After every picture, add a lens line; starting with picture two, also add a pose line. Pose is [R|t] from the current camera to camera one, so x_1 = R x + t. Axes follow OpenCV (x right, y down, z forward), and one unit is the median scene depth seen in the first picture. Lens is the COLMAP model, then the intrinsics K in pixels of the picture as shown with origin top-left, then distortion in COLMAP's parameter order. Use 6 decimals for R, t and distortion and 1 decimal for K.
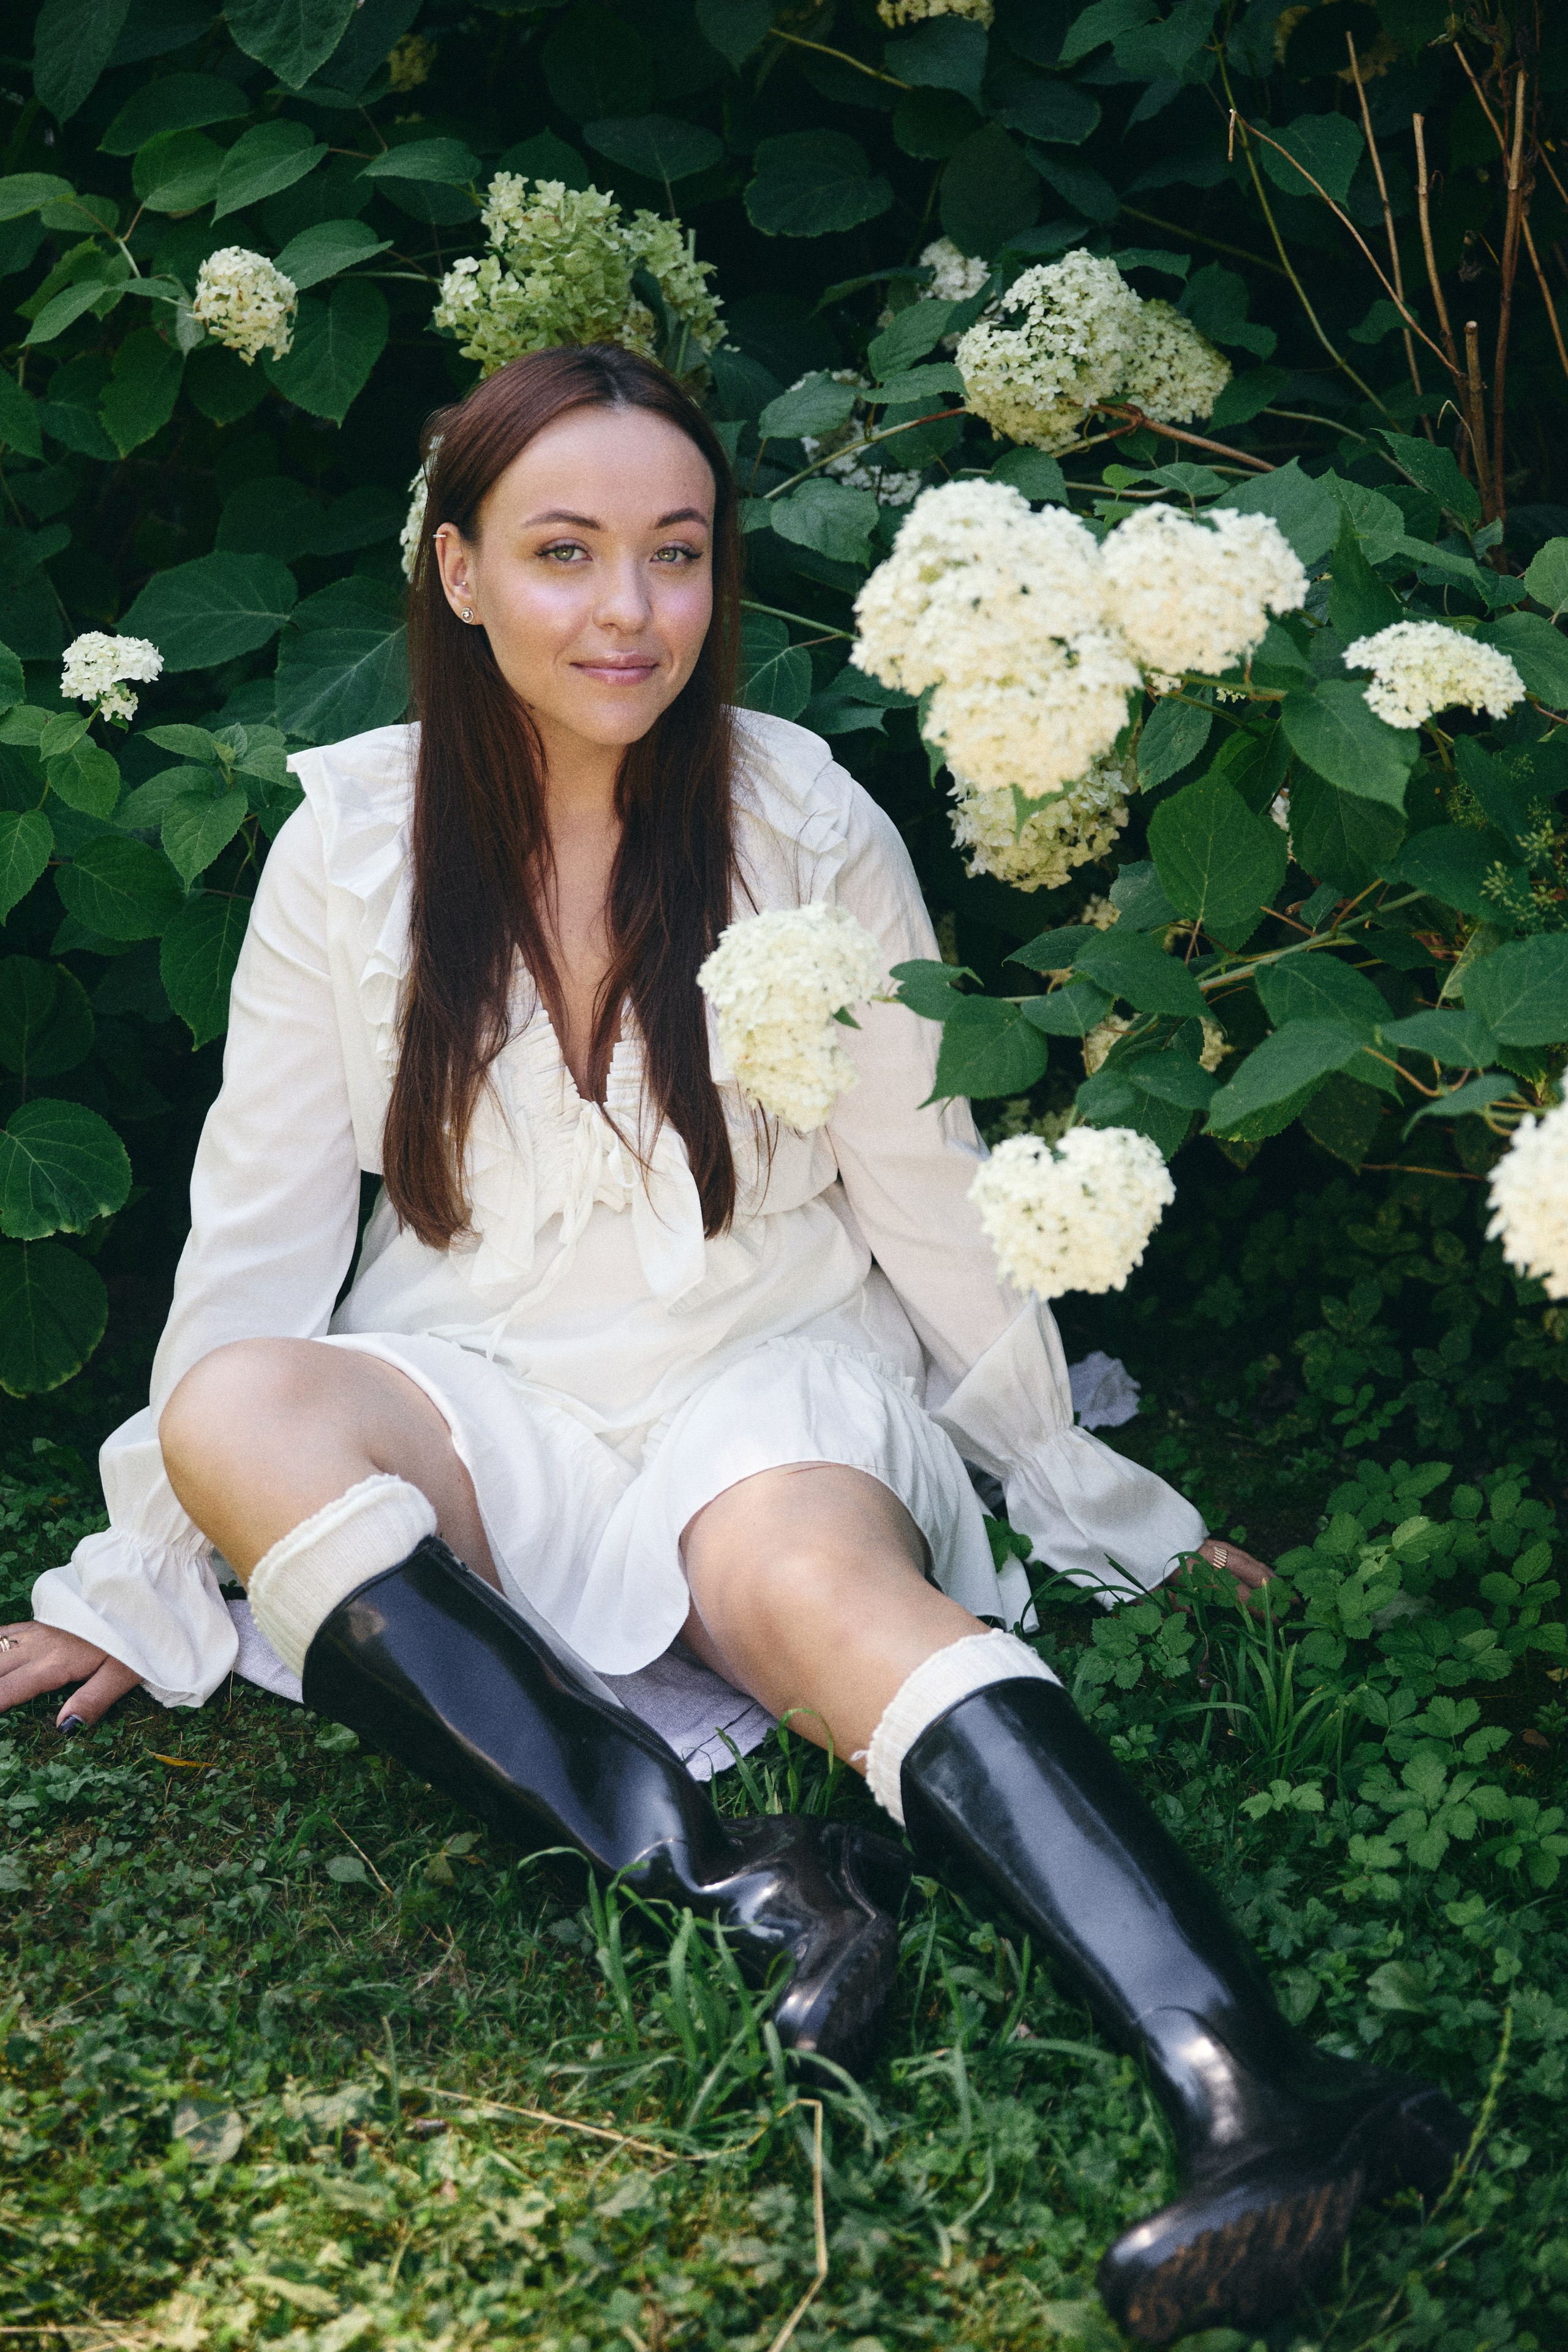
lens RADIAL K [[4081.0, 0, 822.4], [0, 4081.0, 1259.8], [0, 0, 1]] dist [-0.023401, 0.000000]
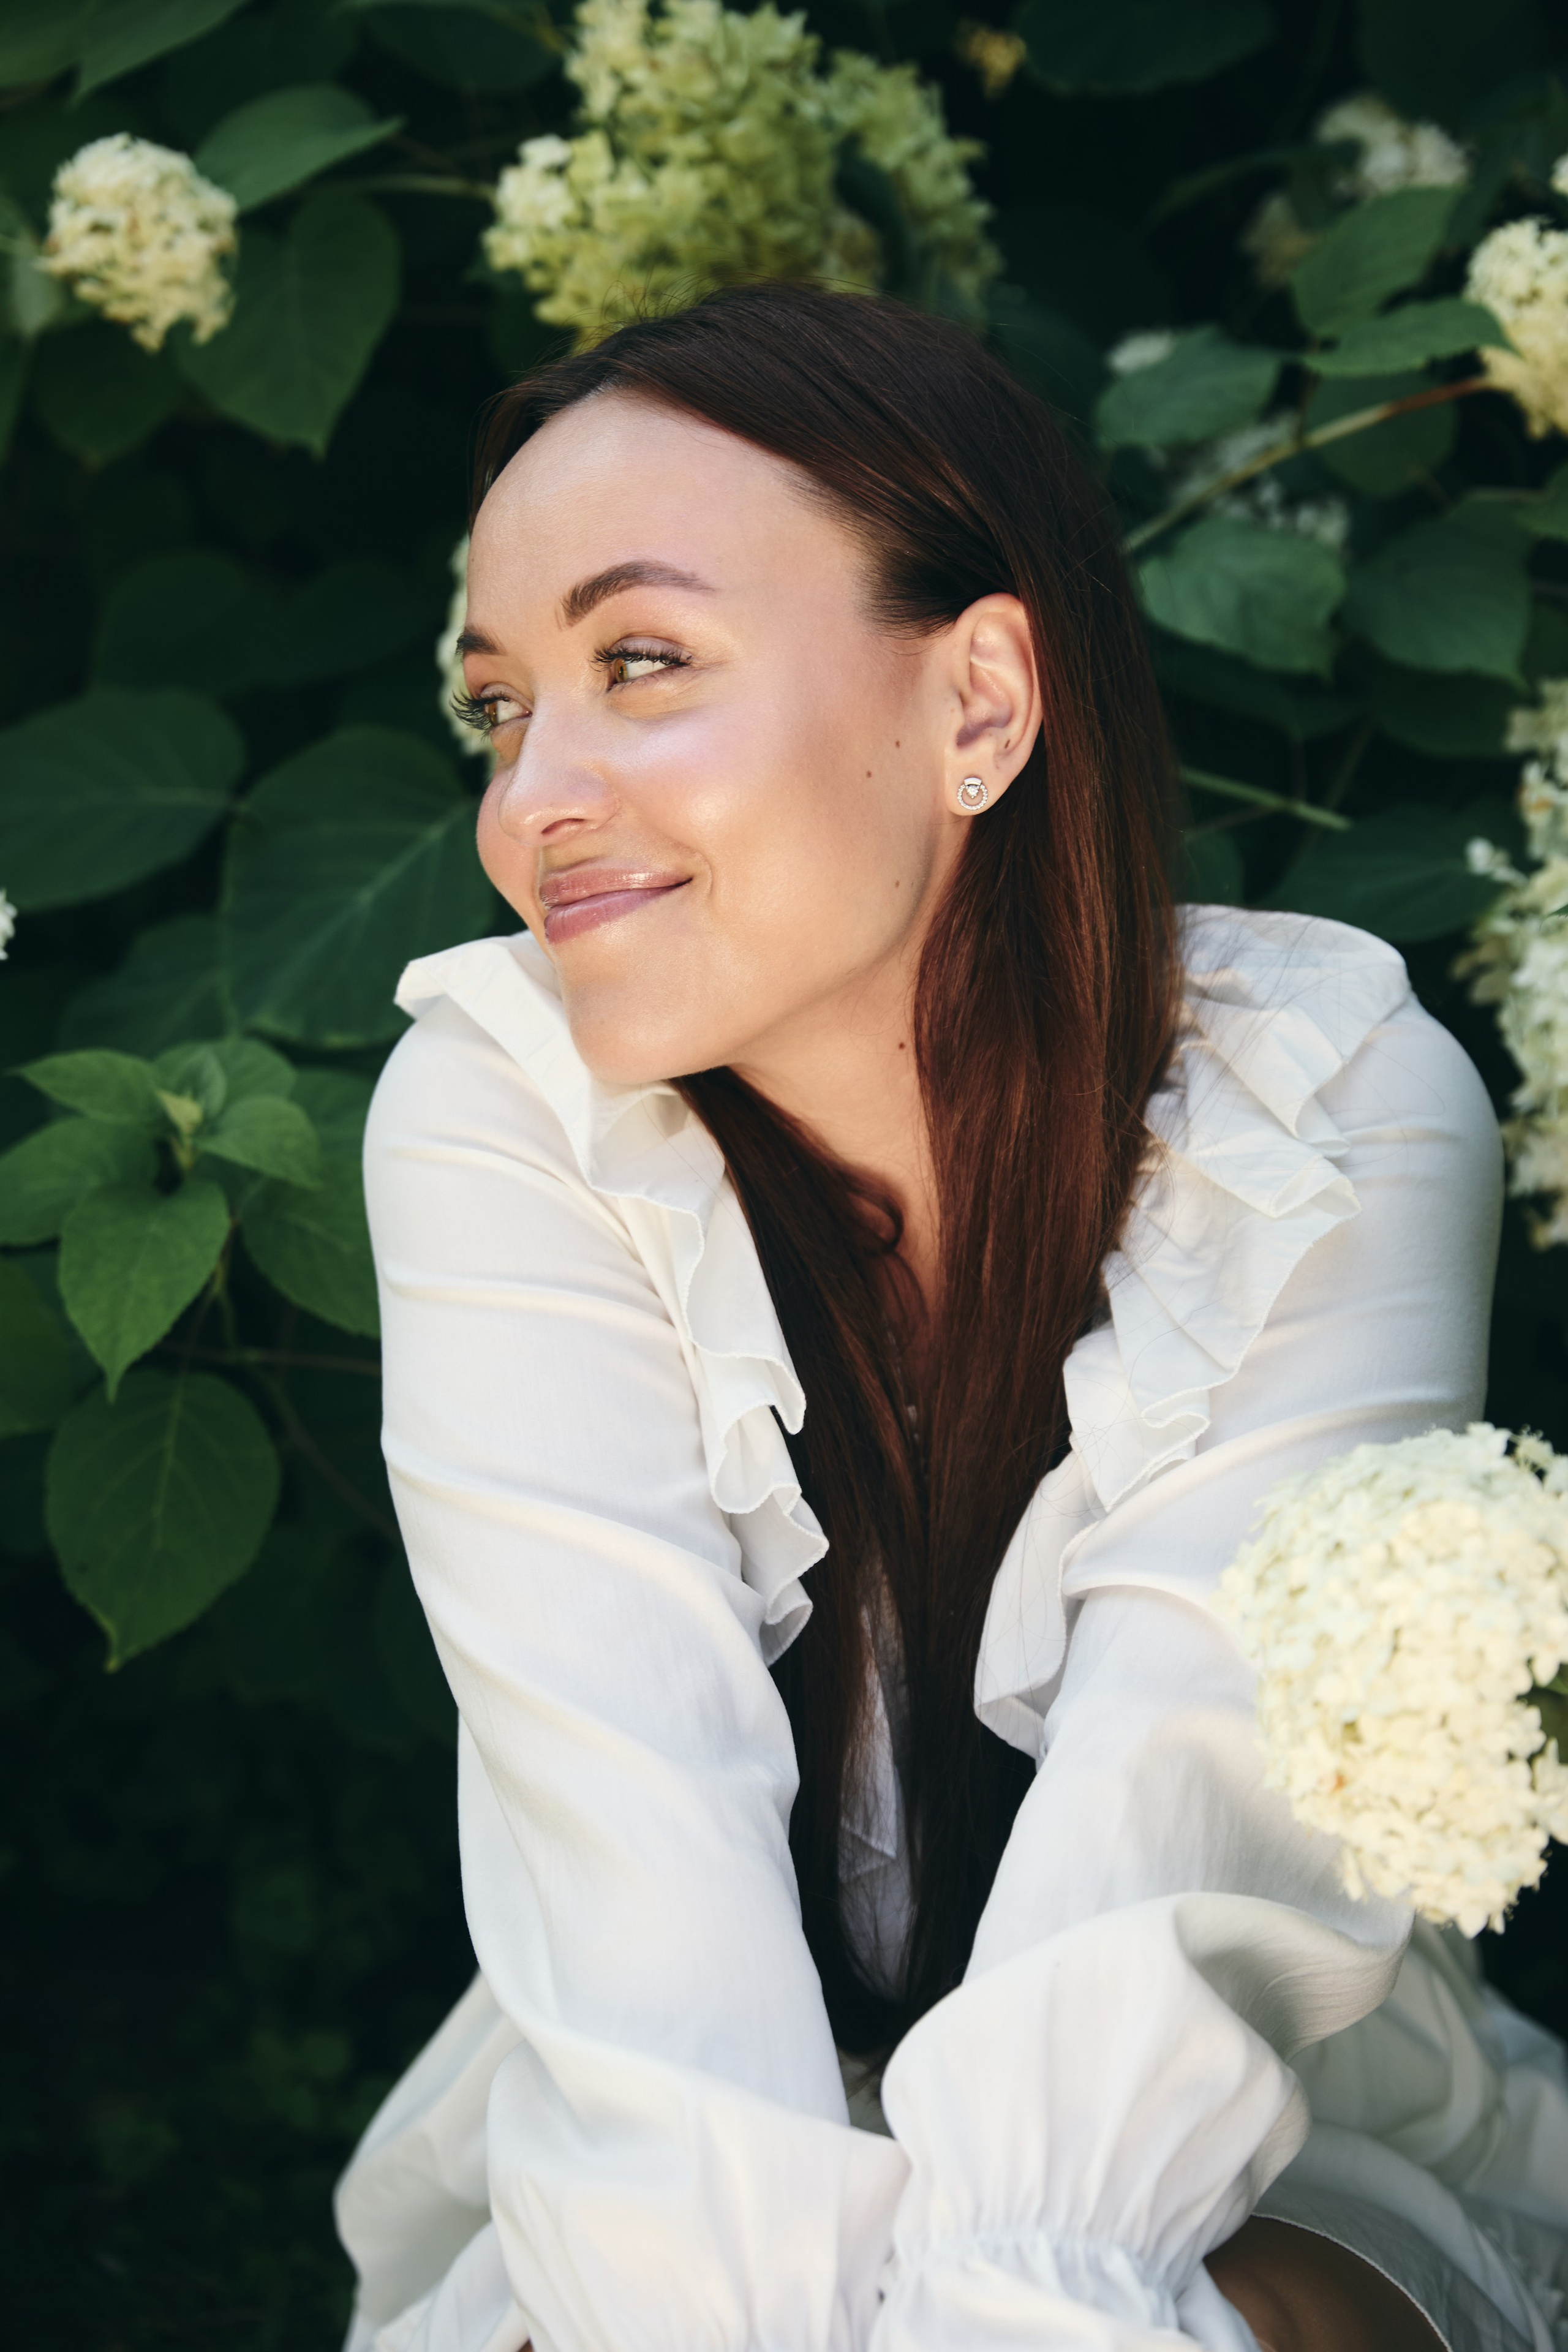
lens RADIAL K [[4790.1, 0, 800.4], [0, 4790.1, 1231.4], [0, 0, 1]] dist [-0.084736, 0.000000]
pose [[0.999277, -0.036333, 0.011228, -0.065688], [0.036804, 0.998309, -0.044995, -0.070167], [-0.009575, 0.045376, 0.998924, 0.369285]]
